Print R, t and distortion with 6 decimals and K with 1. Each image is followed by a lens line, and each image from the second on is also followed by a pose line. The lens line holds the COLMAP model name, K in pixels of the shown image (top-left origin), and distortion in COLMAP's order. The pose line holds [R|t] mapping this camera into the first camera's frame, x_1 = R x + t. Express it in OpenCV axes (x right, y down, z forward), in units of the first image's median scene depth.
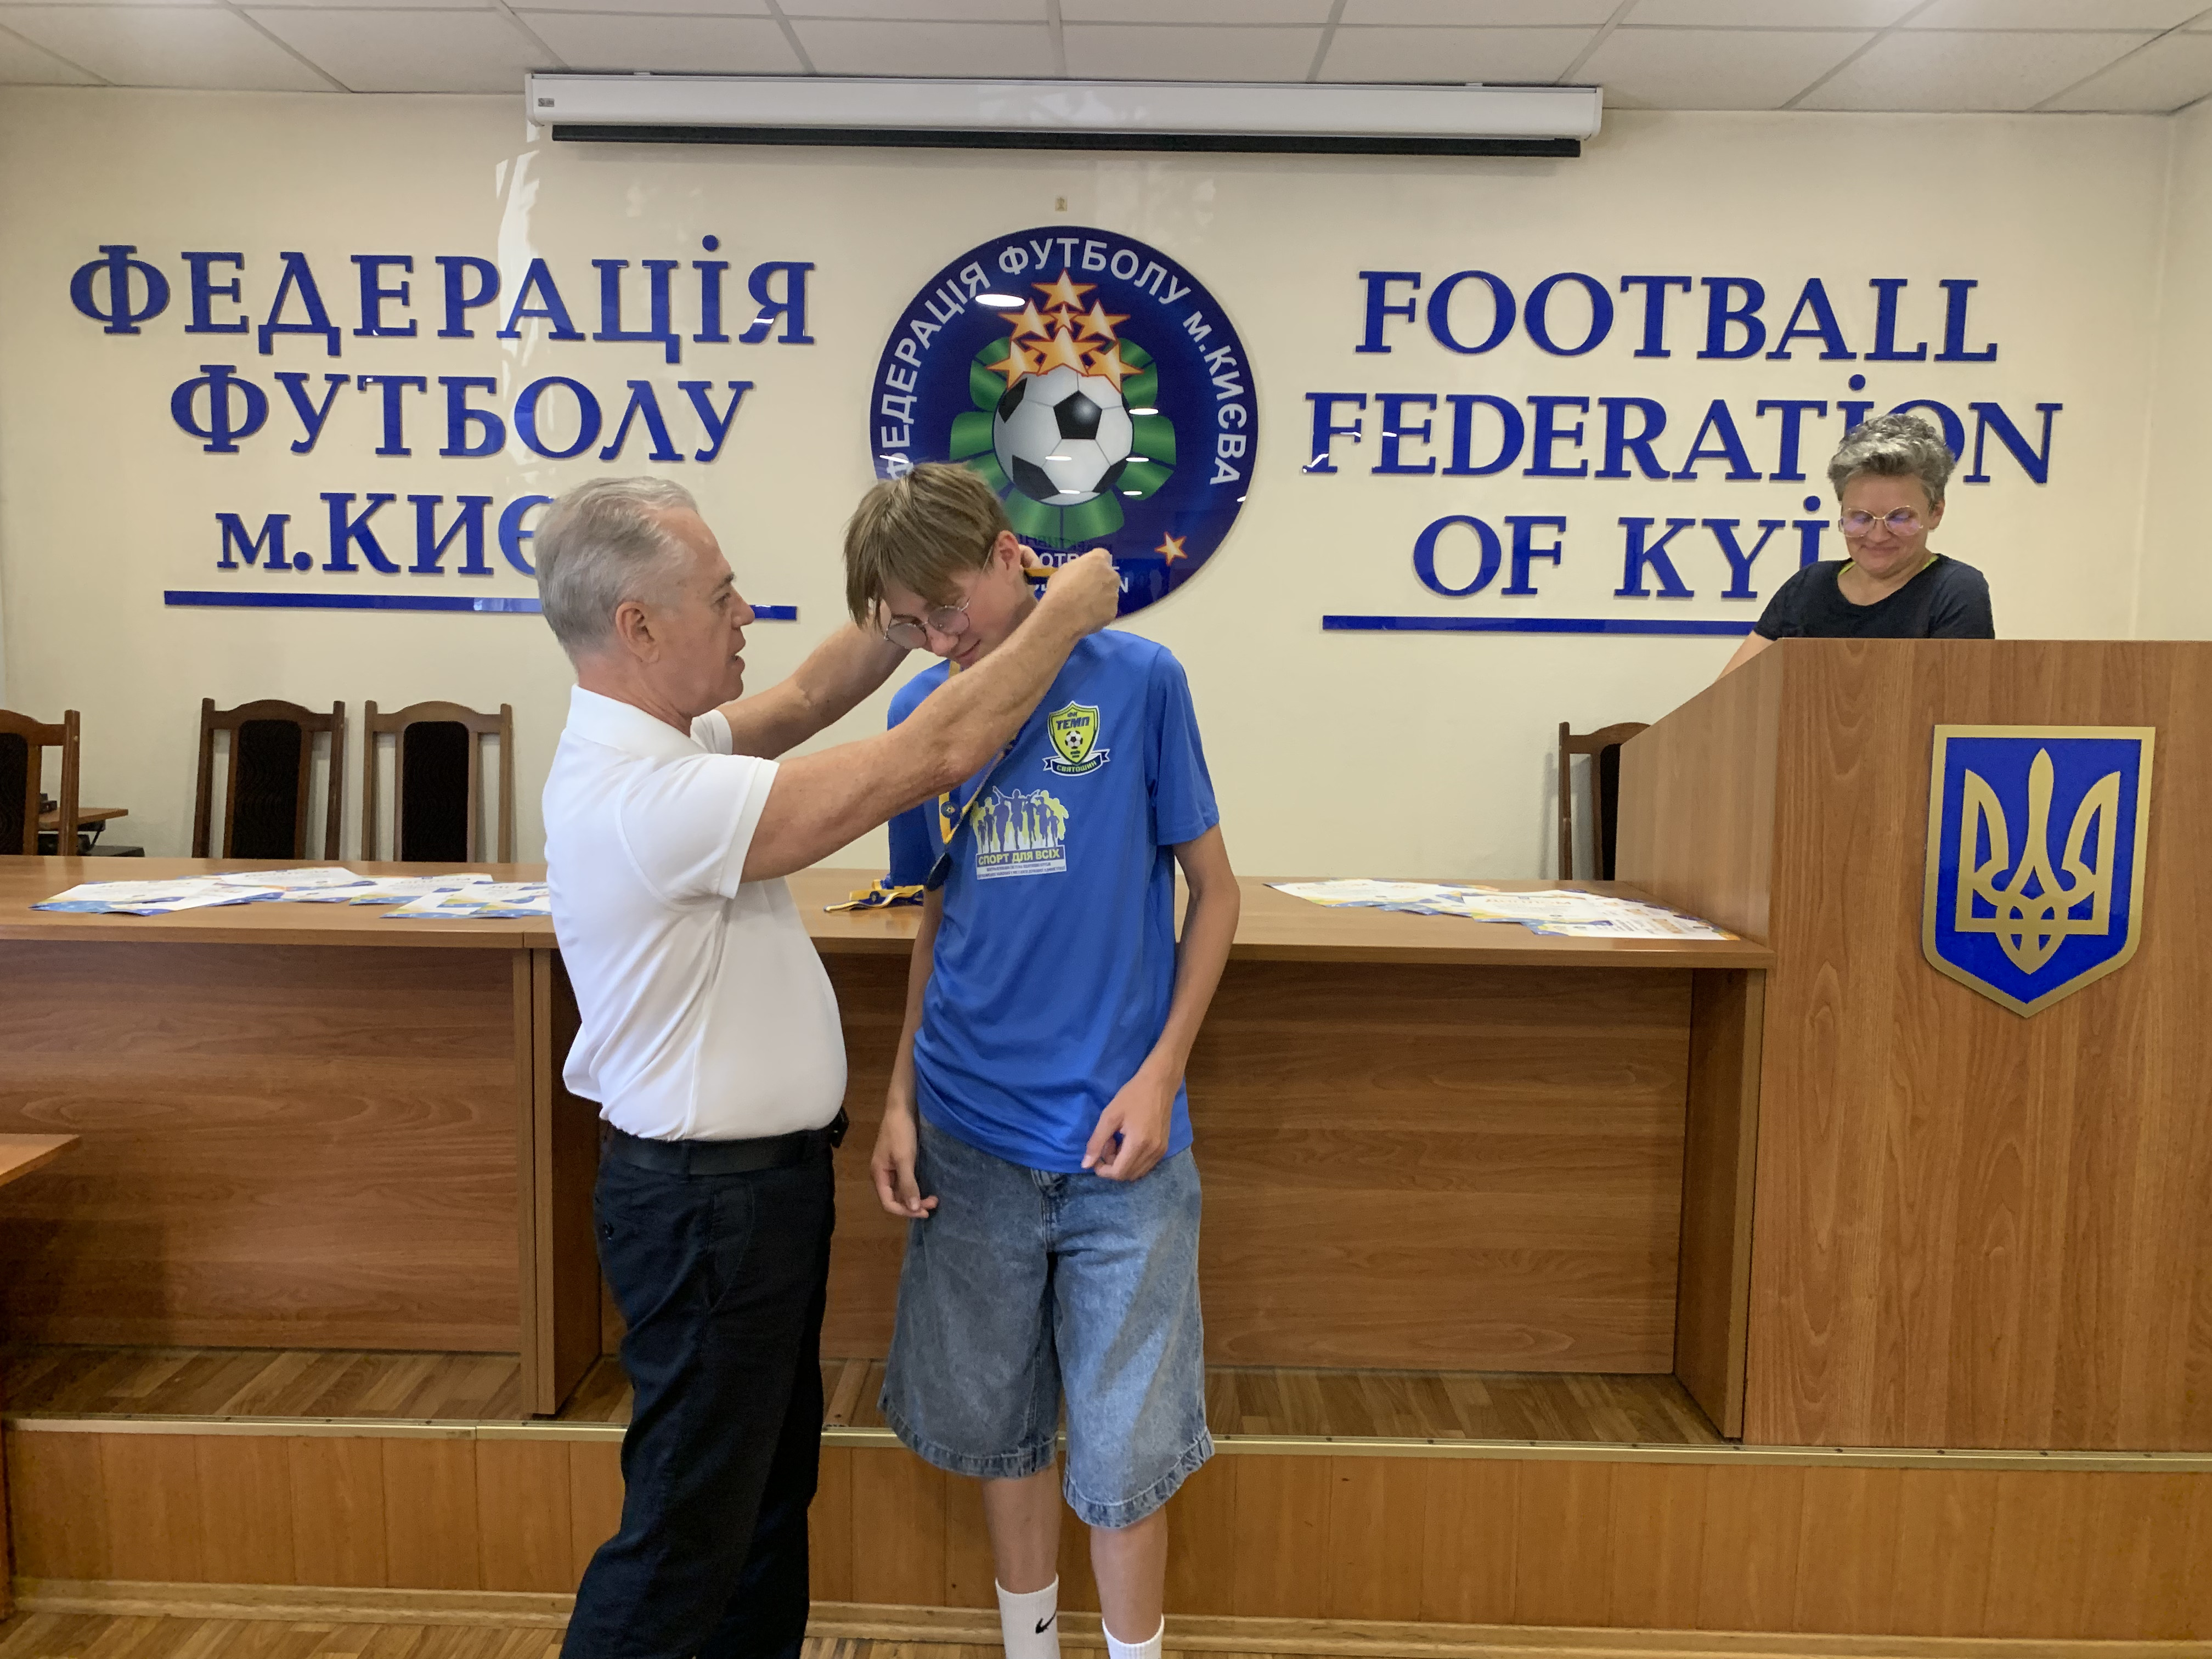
lens RADIAL K [[1696.6, 0, 1096.9], [0, 1696.6, 820.4], [0, 0, 1]] dist [0.022591, -0.030802]
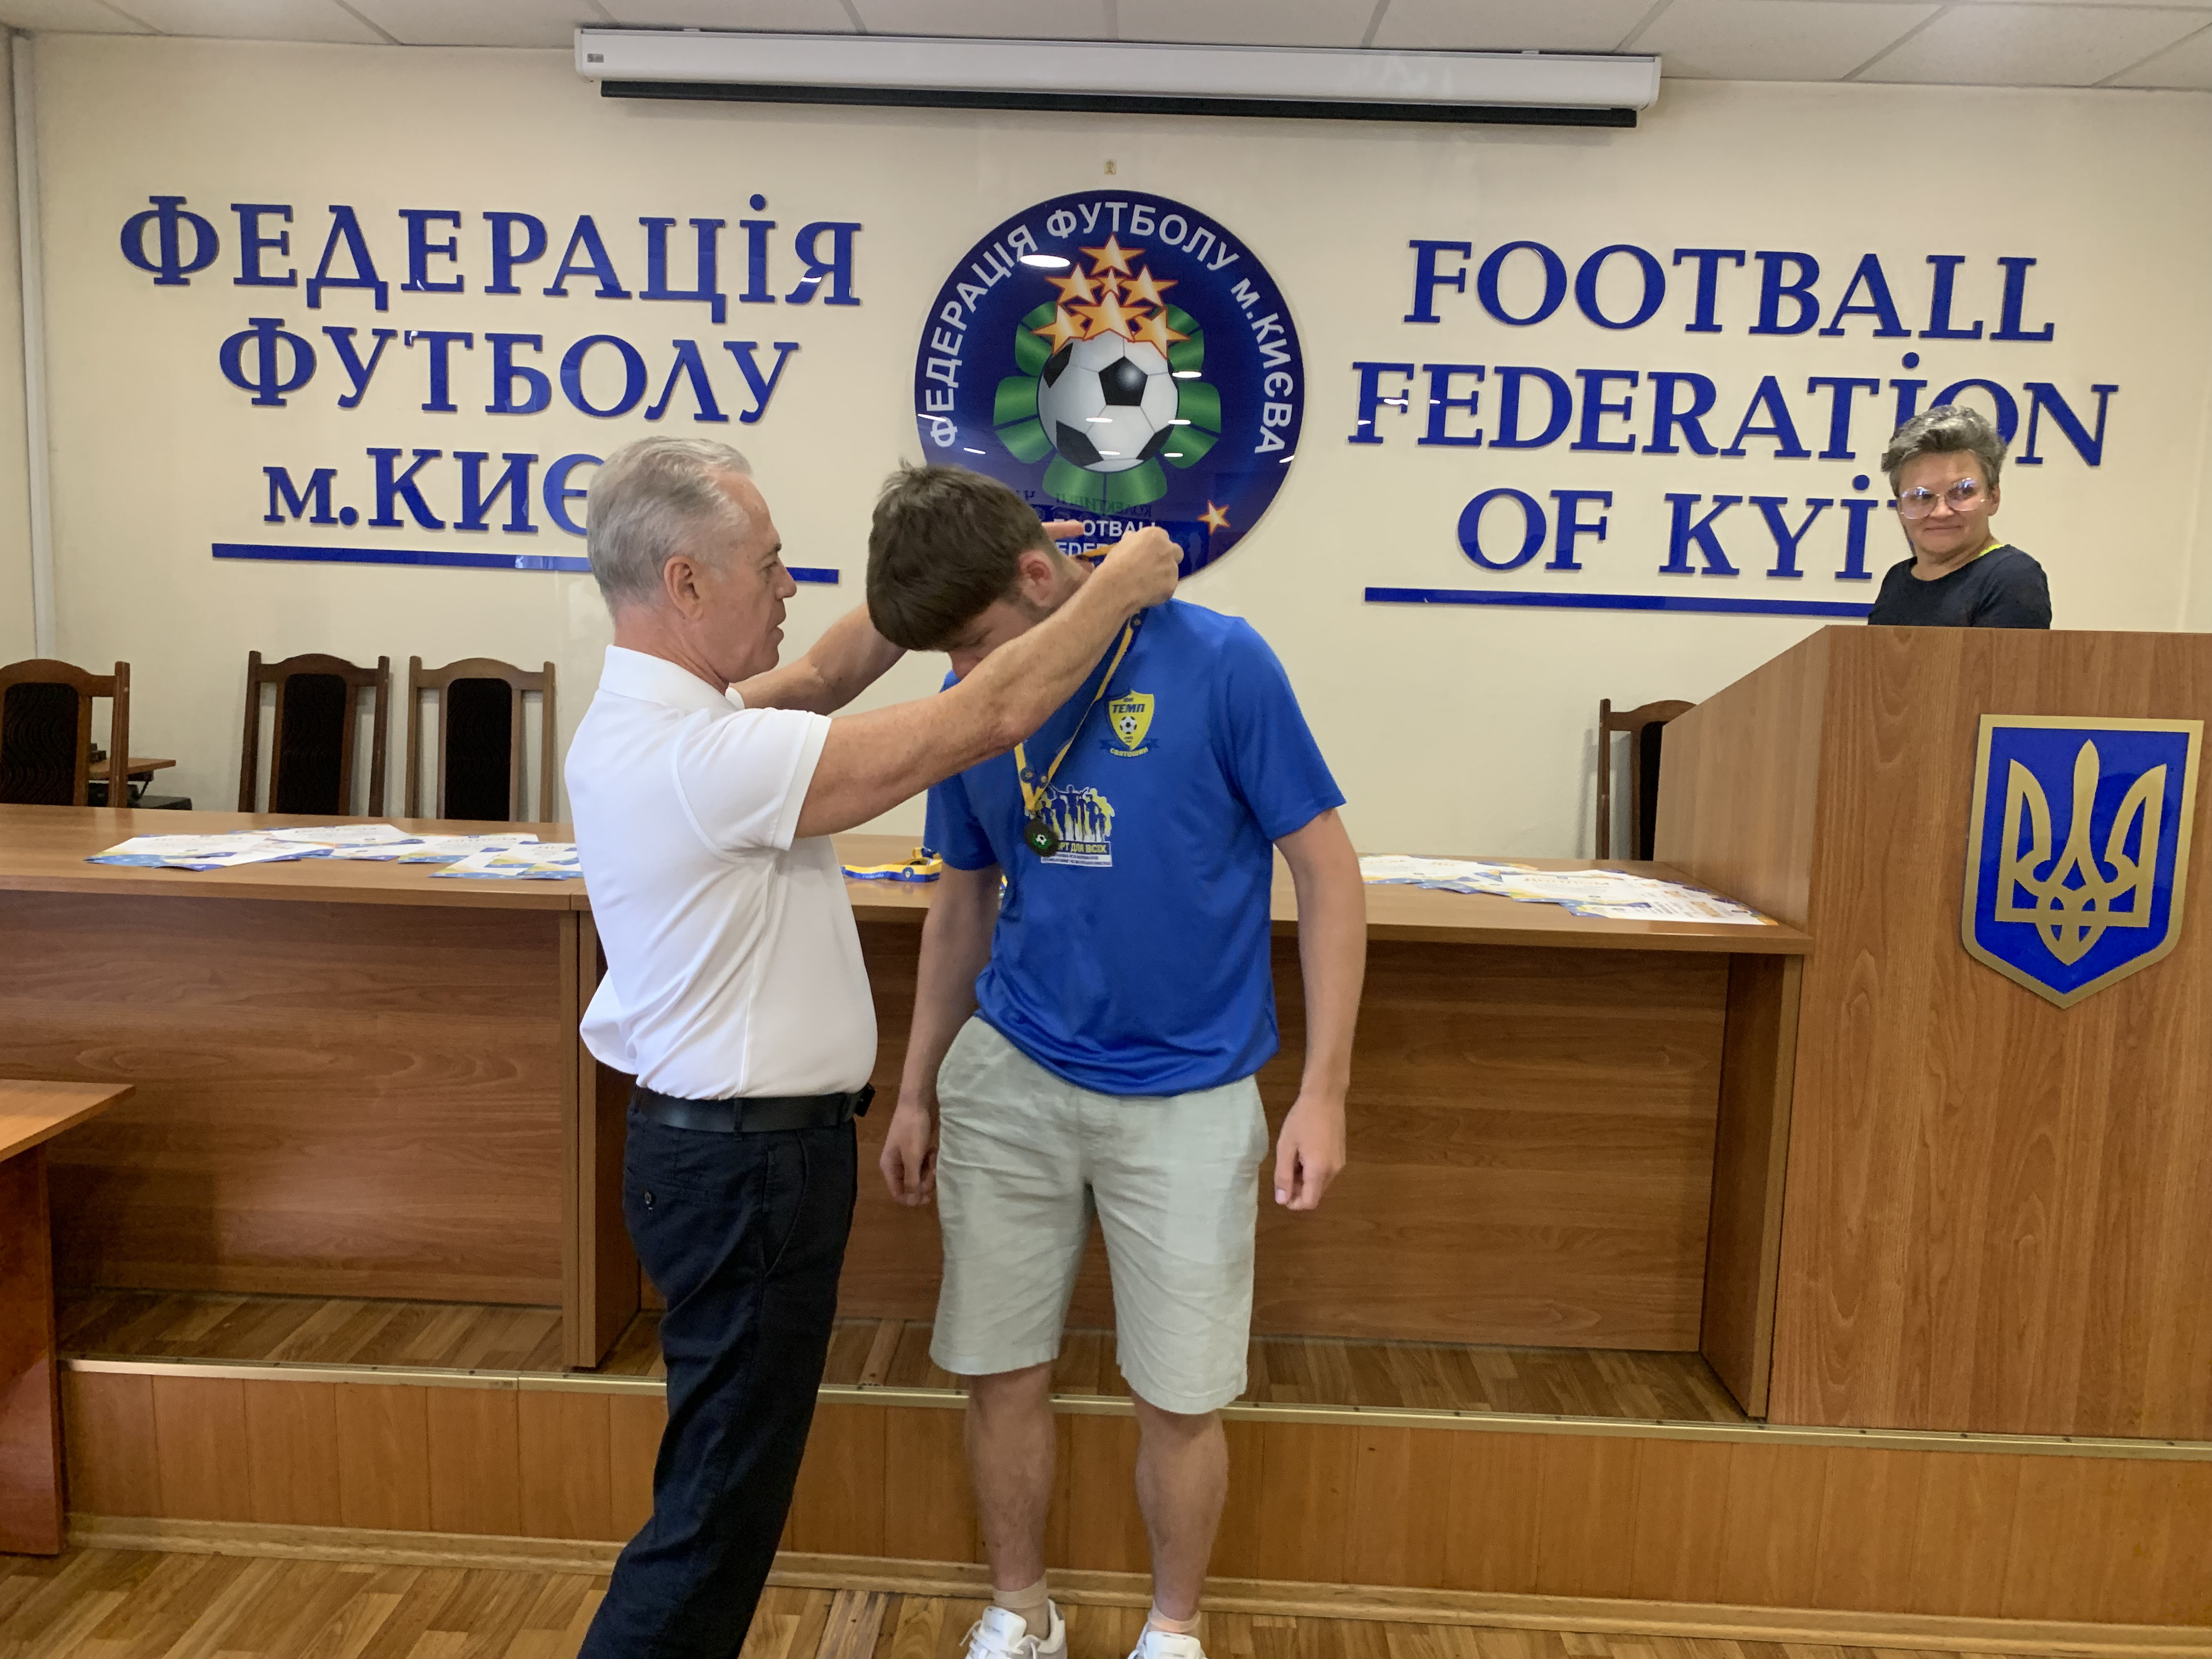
lens RADIAL K [[1696.6, 0, 1106.3], [0, 1696.6, 825.3], [0, 0, 1]] dist [0.022591, -0.030802]
pose [[0.999747, 0.018629, -0.012643, -0.003640], [-0.018292, 0.999487, 0.026272, -0.004418], [0.013126, -0.026034, 0.999575, -0.003160]]
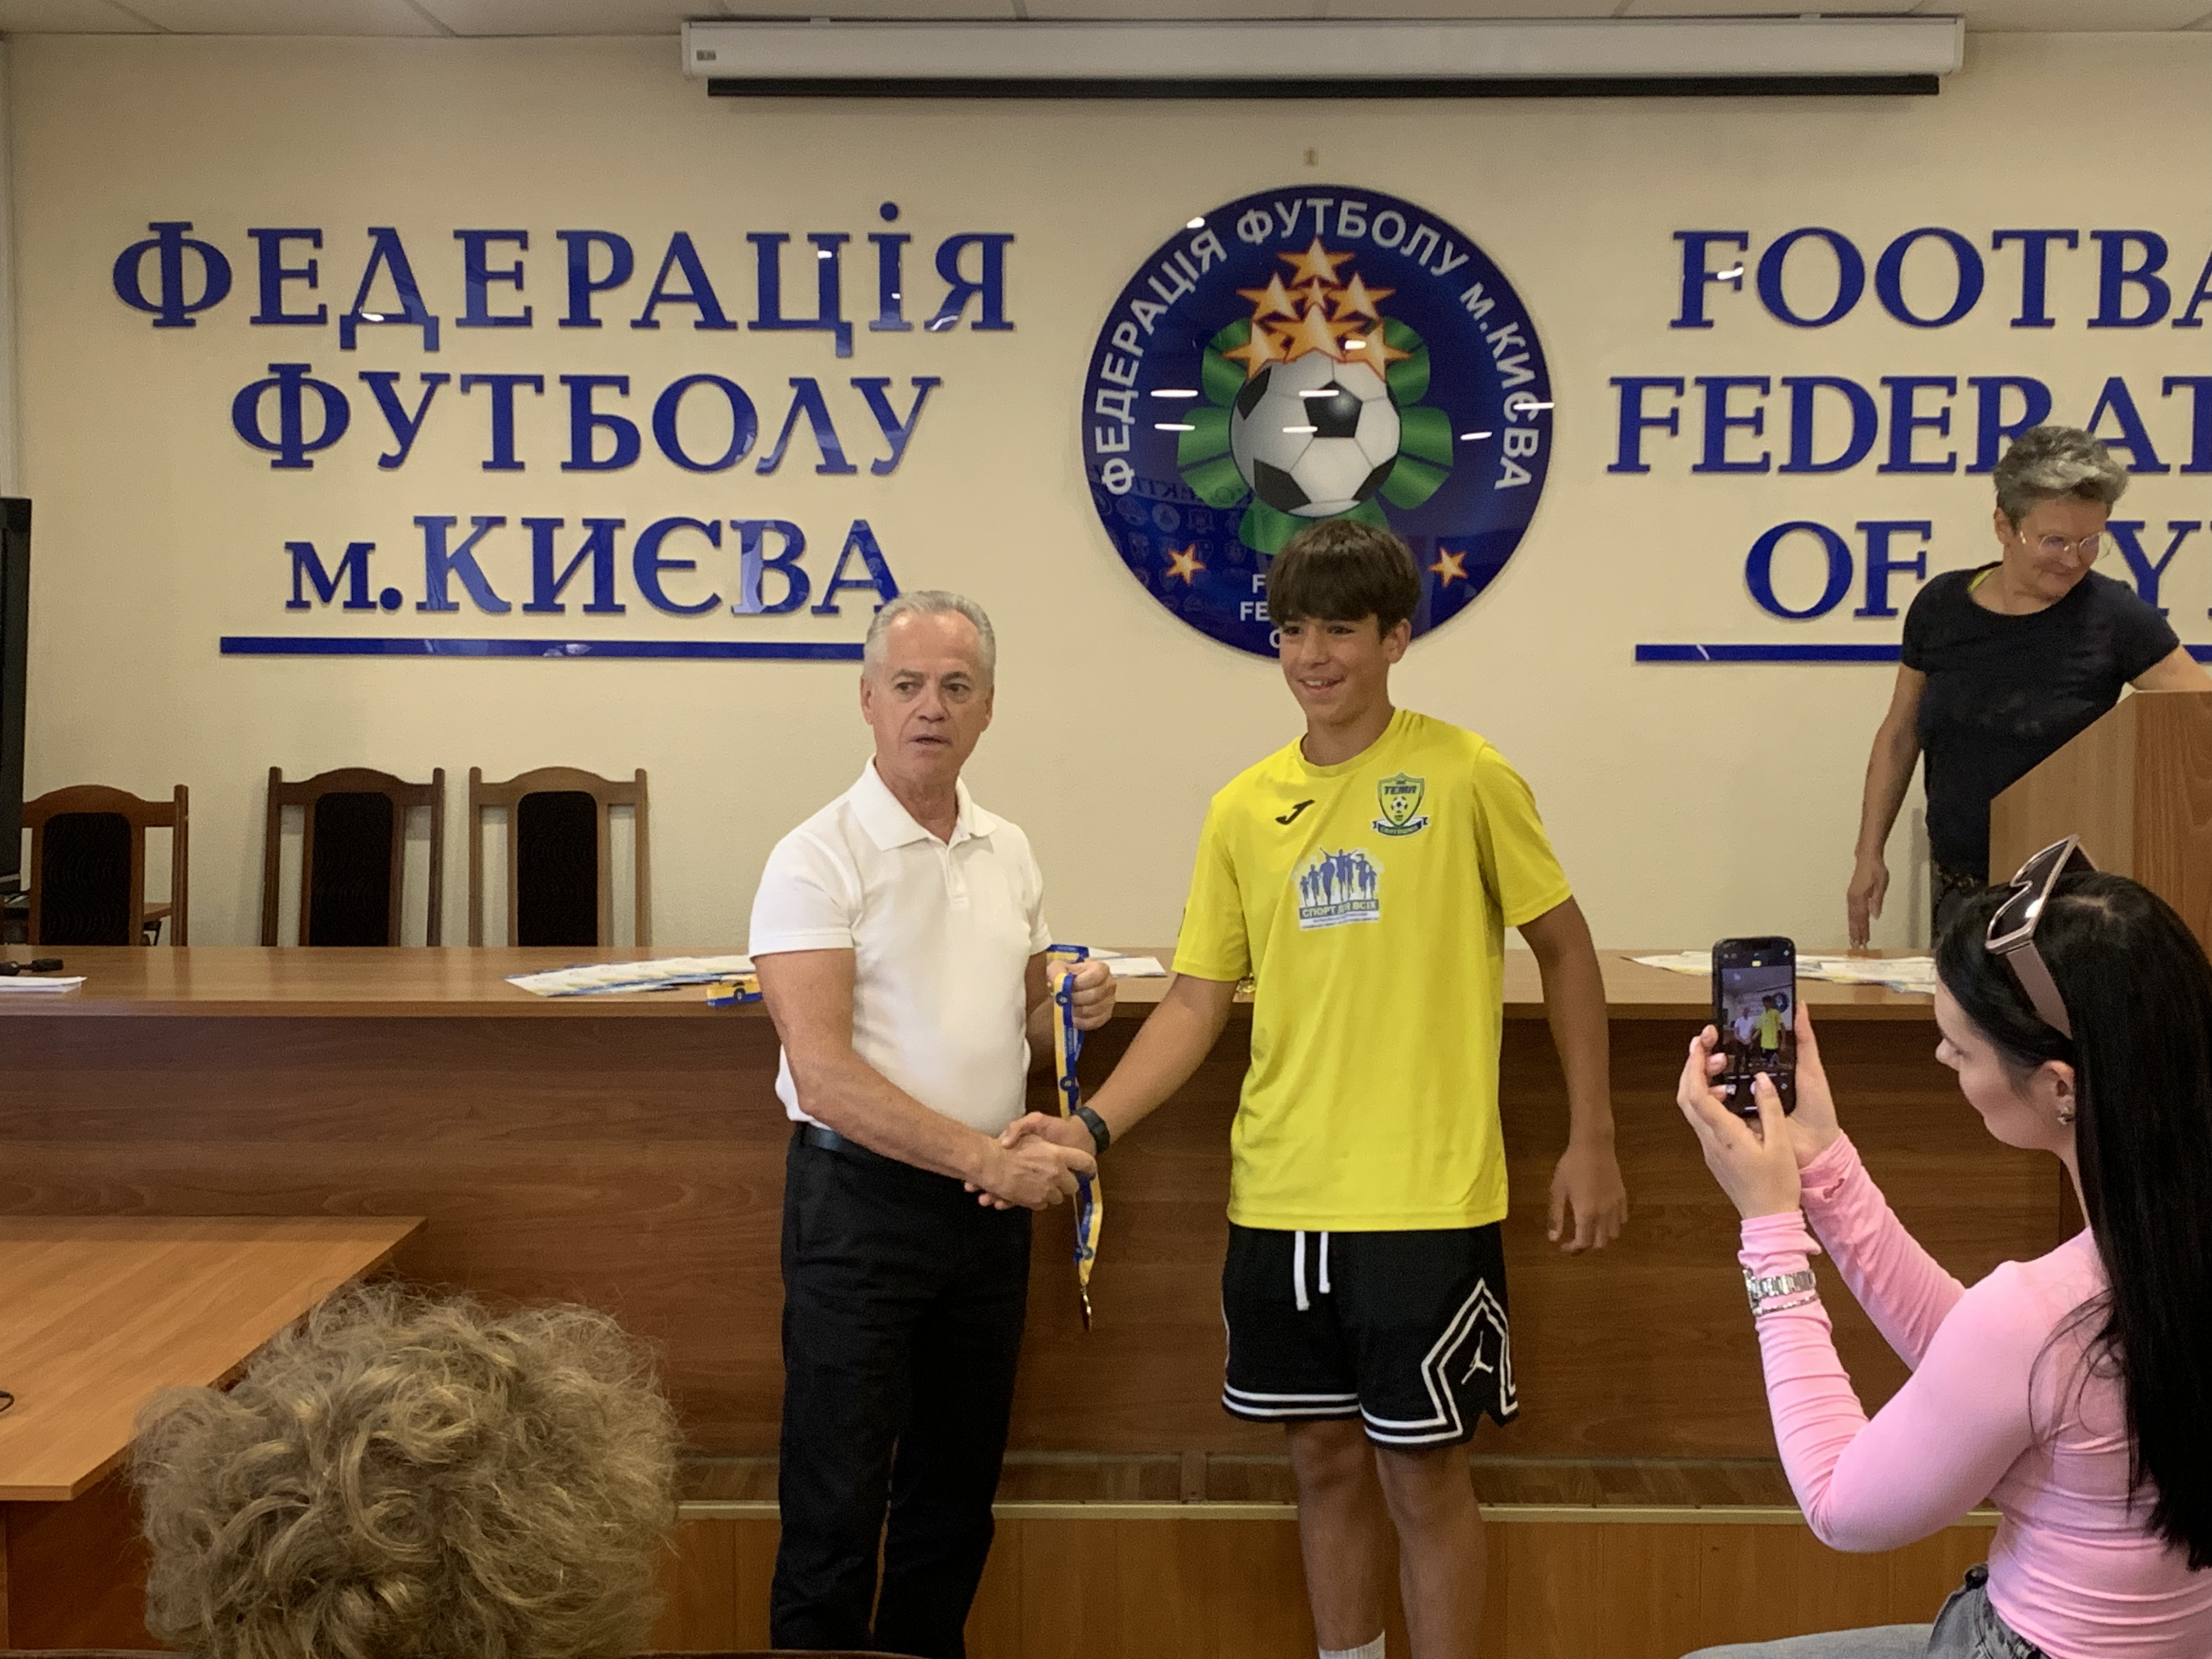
lens RADIAL K [[2919.0, 0, 1141.6], [0, 2919.0, 841.0], [0, 0, 1]] dist [0.074005, 0.000000]
pose [[0.999858, -0.014977, -0.007747, -0.097070], [0.014710, 0.999336, -0.033338, 0.017345], [0.008241, 0.033219, 0.999414, -0.417684]]
